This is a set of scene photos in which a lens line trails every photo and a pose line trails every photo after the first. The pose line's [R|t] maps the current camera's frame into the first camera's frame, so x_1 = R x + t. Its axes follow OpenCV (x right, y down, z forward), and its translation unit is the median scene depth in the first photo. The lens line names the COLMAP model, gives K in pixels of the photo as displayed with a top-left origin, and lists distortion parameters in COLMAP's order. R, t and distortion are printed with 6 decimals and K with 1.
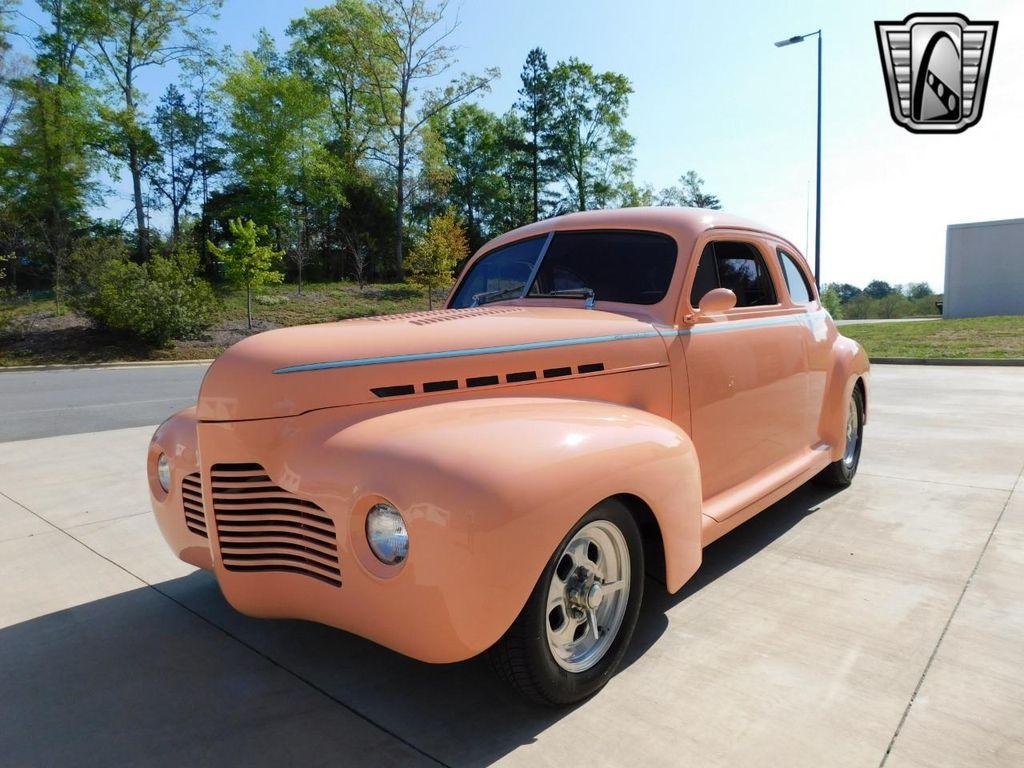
lens RADIAL K [[675.3, 0, 512.0], [0, 675.3, 384.0], [0, 0, 1]] dist [-0.070393, 0.045141]
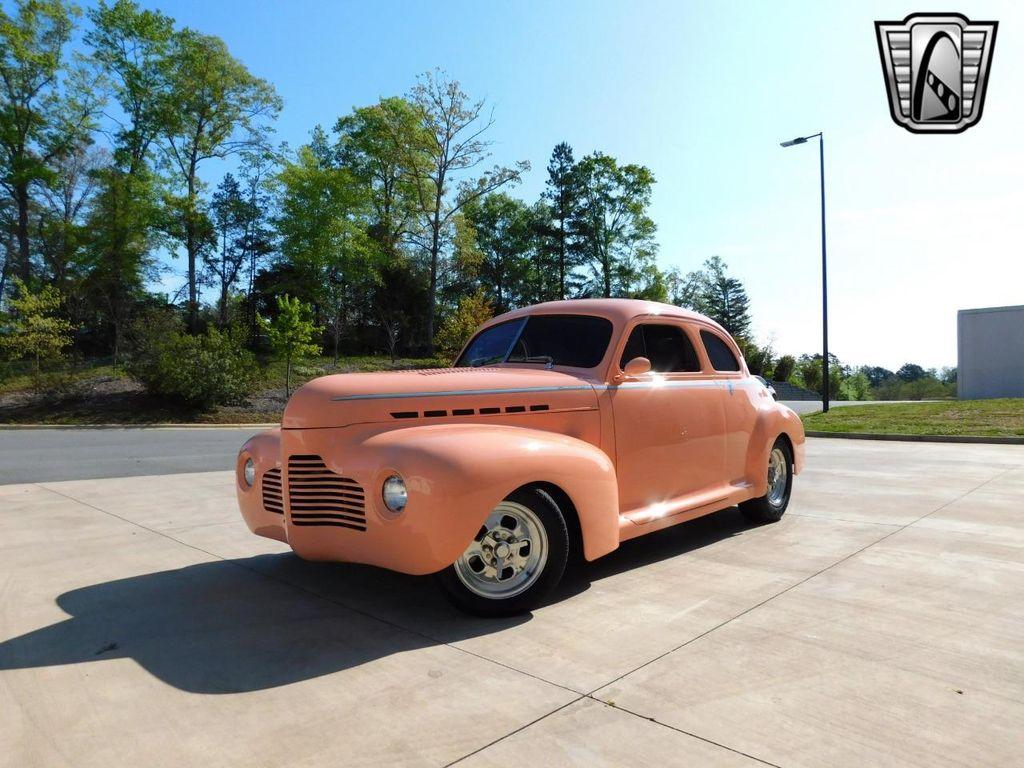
lens RADIAL K [[677.2, 0, 501.9], [0, 677.2, 377.9], [0, 0, 1]] dist [-0.066065, 0.052853]
pose [[0.998044, 0.019735, -0.059315, 0.008386], [-0.026922, 0.992051, -0.122925, 0.006623], [0.056418, 0.124282, 0.990642, -0.033074]]
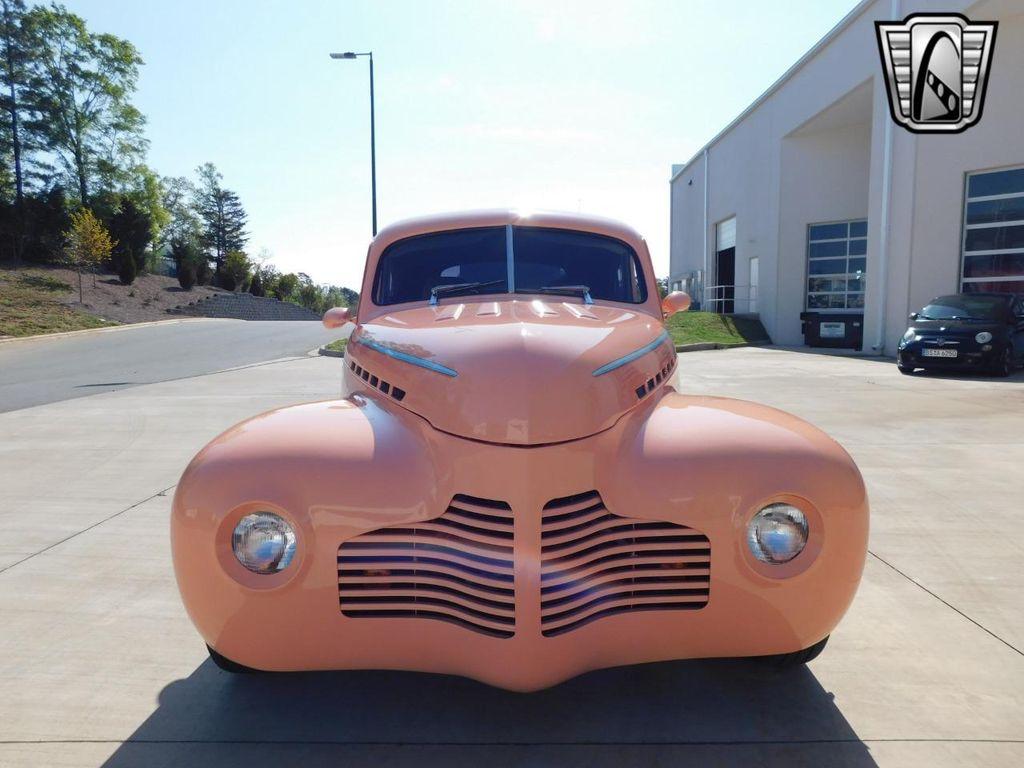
lens RADIAL K [[677.2, 0, 501.9], [0, 677.2, 377.9], [0, 0, 1]] dist [-0.066065, 0.052853]
pose [[0.763070, -0.042164, 0.644939, -0.052356], [0.048930, 0.998775, 0.007405, -0.001201], [-0.644461, 0.025906, 0.764198, 0.023439]]
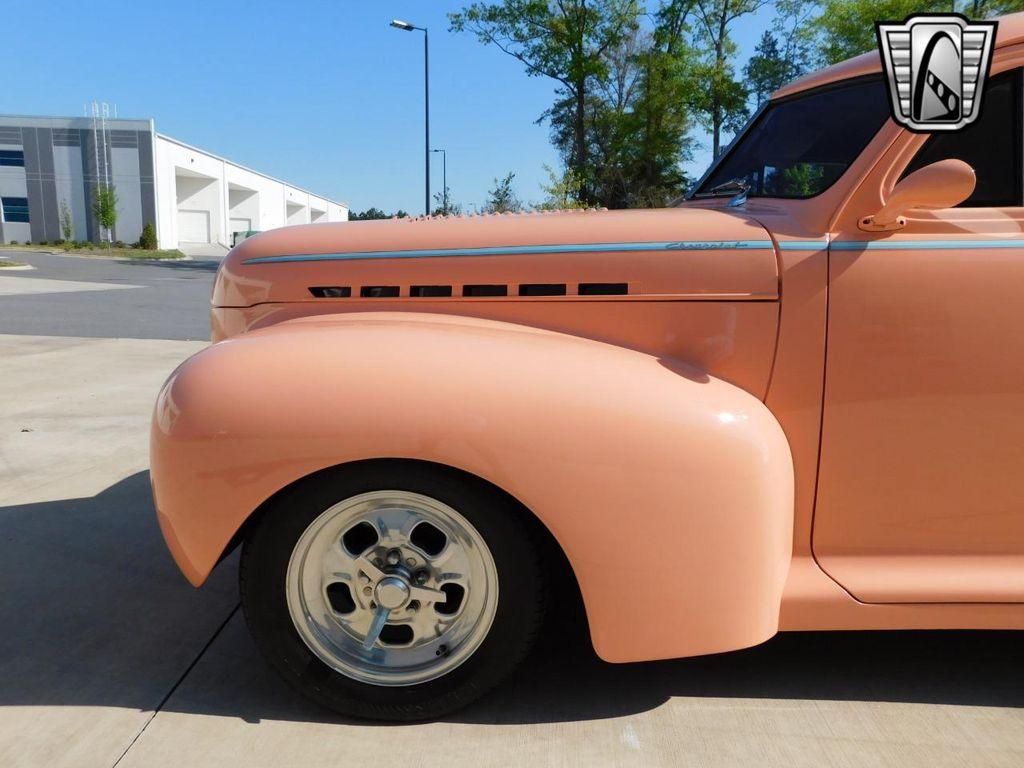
lens RADIAL K [[677.2, 0, 501.9], [0, 677.2, 377.9], [0, 0, 1]] dist [-0.066065, 0.052853]
pose [[0.662910, 0.153925, -0.732705, 0.037858], [-0.110214, 0.988039, 0.107850, 0.000121], [0.740543, 0.009259, 0.671946, 0.033756]]
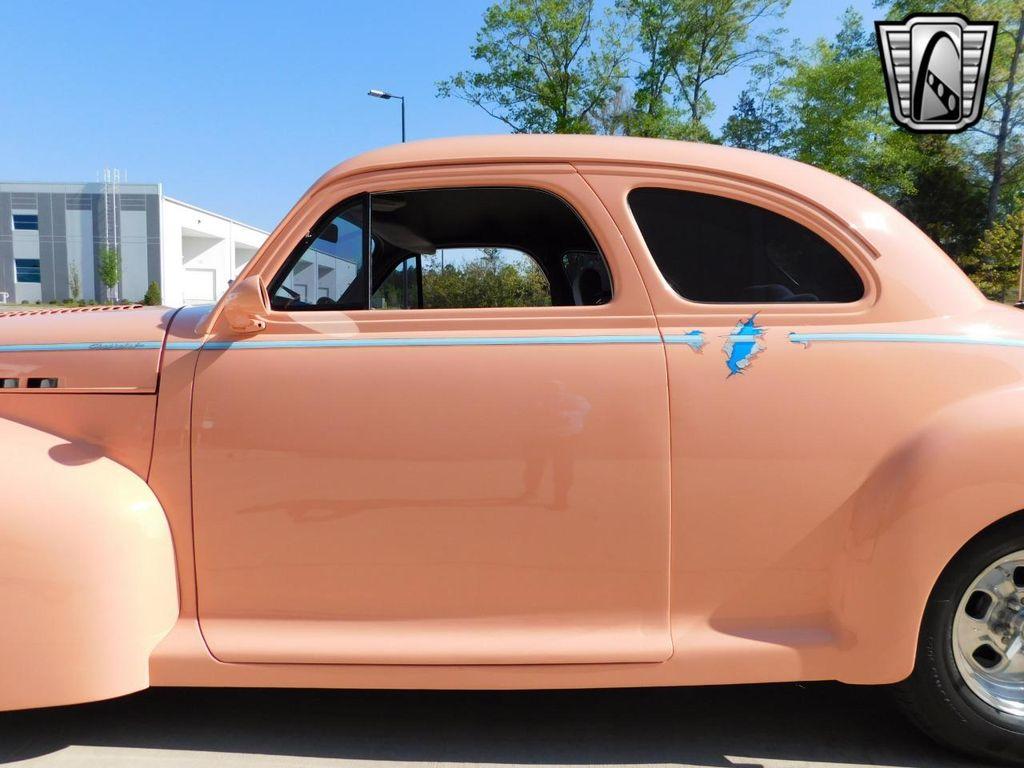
lens RADIAL K [[677.2, 0, 501.9], [0, 677.2, 377.9], [0, 0, 1]] dist [-0.066065, 0.052853]
pose [[0.647641, 0.091037, -0.756487, 0.071667], [-0.099916, 0.994410, 0.034129, -0.007541], [0.755366, 0.053482, 0.653117, 0.062551]]
